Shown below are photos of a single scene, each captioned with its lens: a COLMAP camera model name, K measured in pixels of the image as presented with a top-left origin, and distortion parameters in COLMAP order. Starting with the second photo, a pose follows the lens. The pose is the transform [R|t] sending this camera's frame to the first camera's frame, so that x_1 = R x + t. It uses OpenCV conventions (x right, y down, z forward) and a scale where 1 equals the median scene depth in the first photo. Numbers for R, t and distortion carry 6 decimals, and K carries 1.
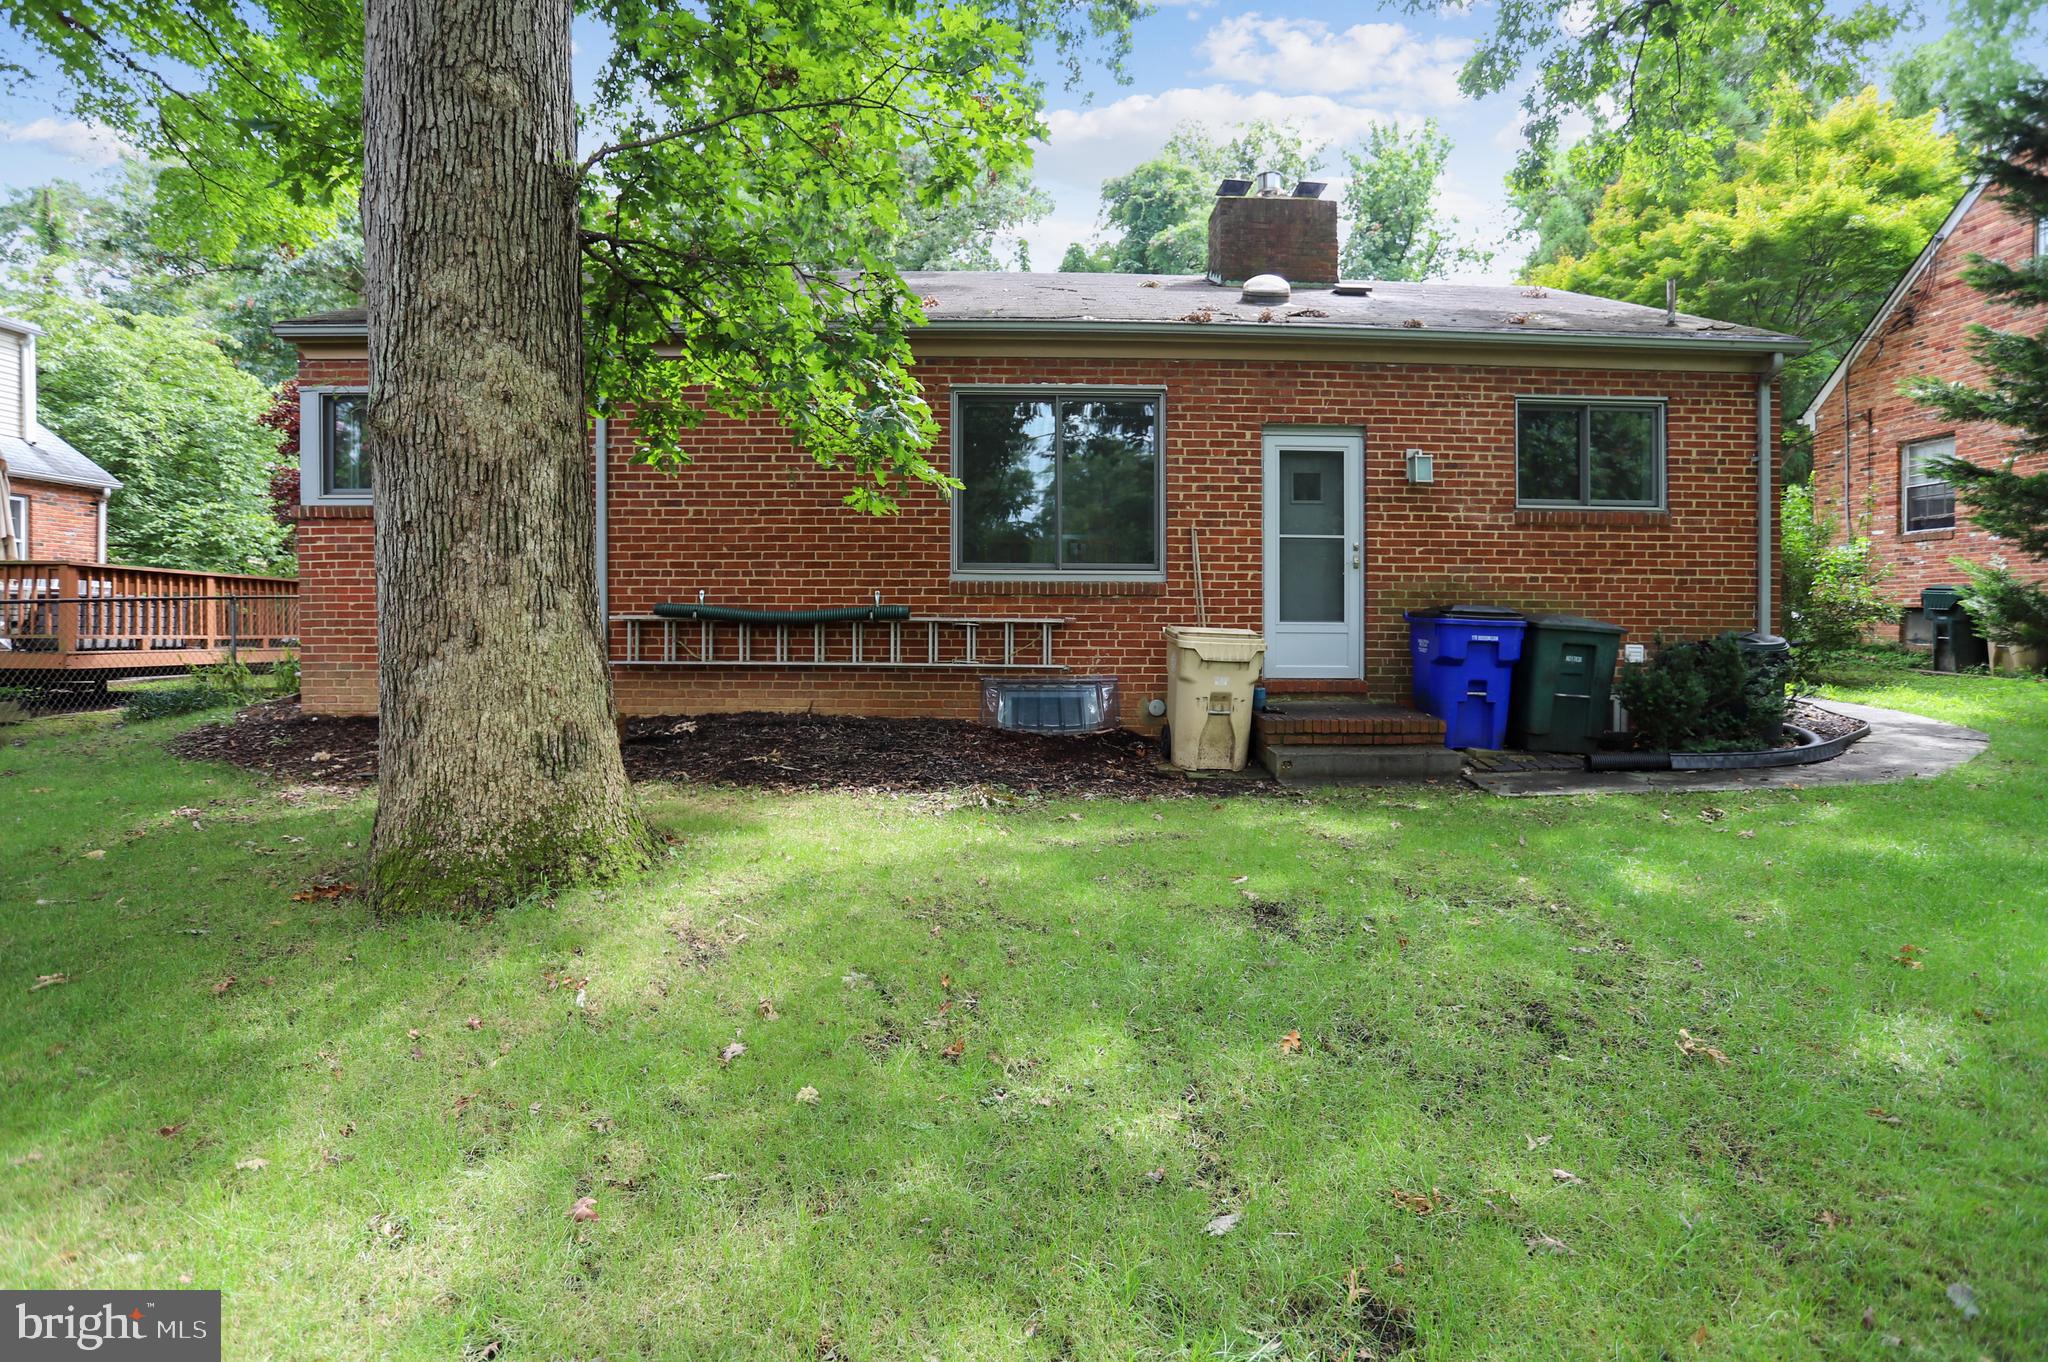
lens RADIAL K [[1047.2, 0, 1050.8], [0, 1047.2, 711.5], [0, 0, 1]] dist [-0.063138, 0.024289]
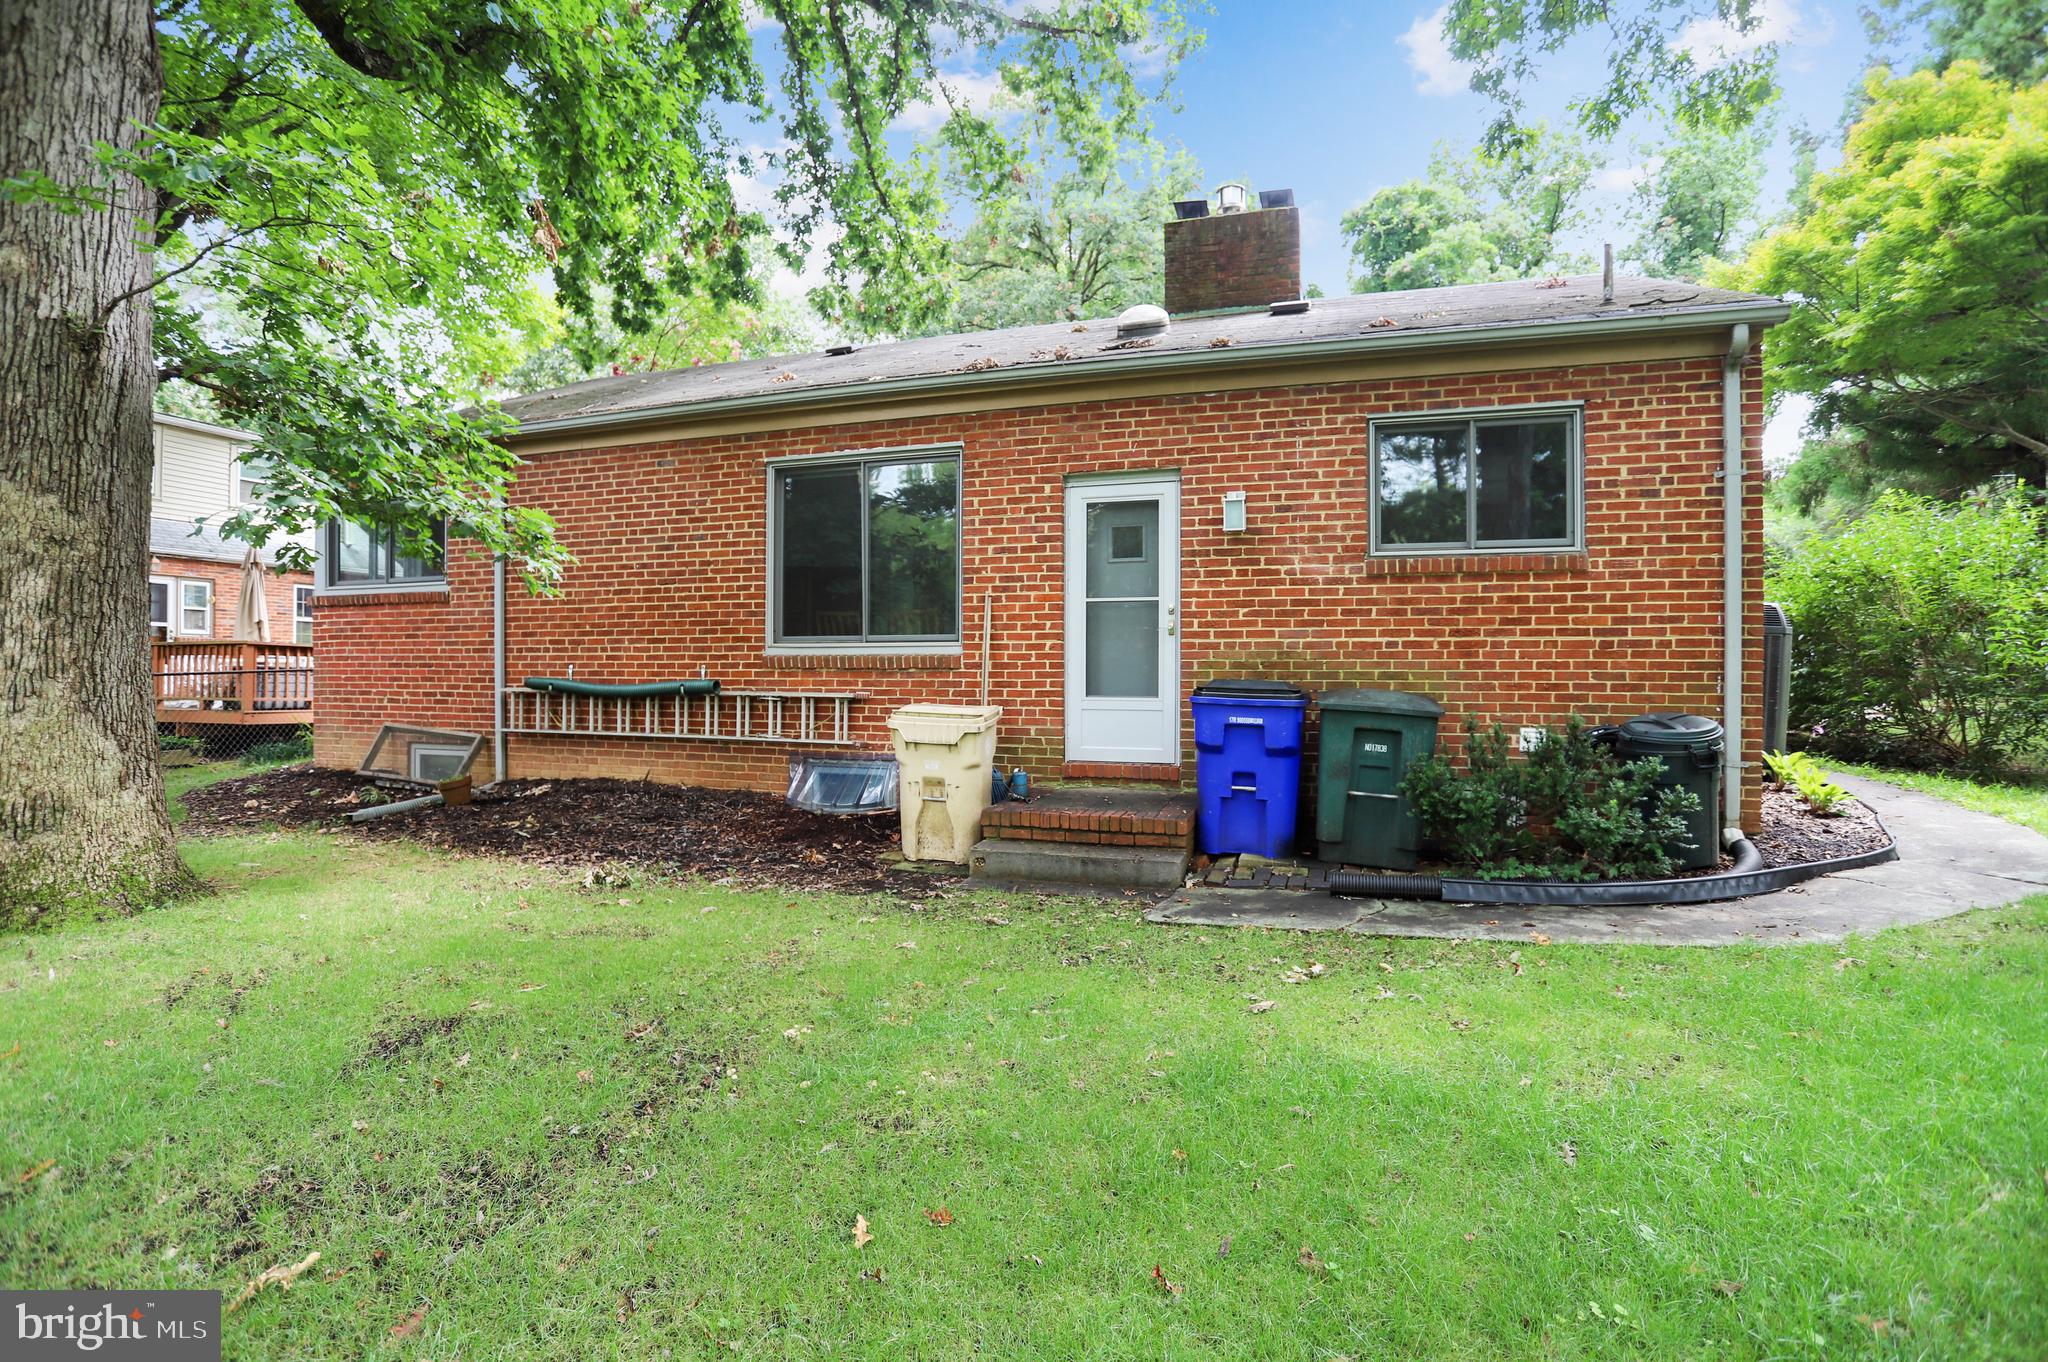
lens RADIAL K [[1047.2, 0, 1062.7], [0, 1047.2, 749.9], [0, 0, 1]] dist [-0.063138, 0.024289]
pose [[0.936602, 0.023872, -0.349580, 0.518114], [-0.030379, 0.999452, -0.013144, -0.029489], [0.349074, 0.022930, 0.936814, 0.167685]]
